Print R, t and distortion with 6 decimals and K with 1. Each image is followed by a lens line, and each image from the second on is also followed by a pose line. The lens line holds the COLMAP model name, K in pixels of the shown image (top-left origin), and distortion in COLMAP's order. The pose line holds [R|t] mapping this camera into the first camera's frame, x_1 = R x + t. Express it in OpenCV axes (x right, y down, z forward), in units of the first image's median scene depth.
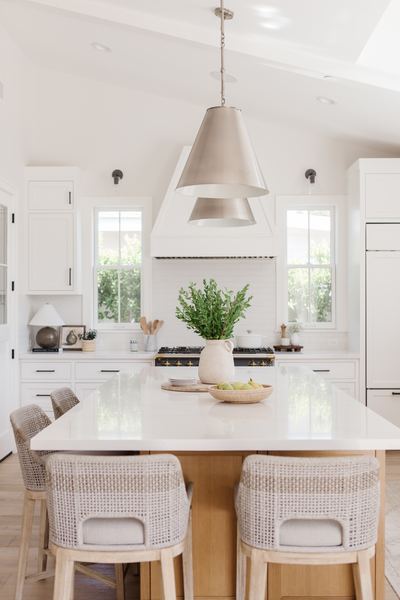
lens RADIAL K [[711.7, 0, 200.0], [0, 711.7, 300.0], [0, 0, 1]] dist [-0.003108, 0.002228]
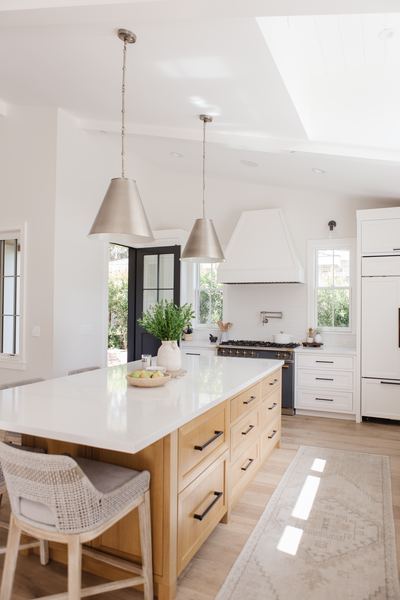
lens RADIAL K [[405.4, 0, 200.0], [0, 405.4, 300.0], [0, 0, 1]] dist [0.001791, 0.001614]
pose [[0.925165, 0.003822, -0.379546, 0.240996], [-0.010490, 0.999825, -0.015503, -0.008577], [0.379420, 0.018324, 0.925043, 0.155919]]
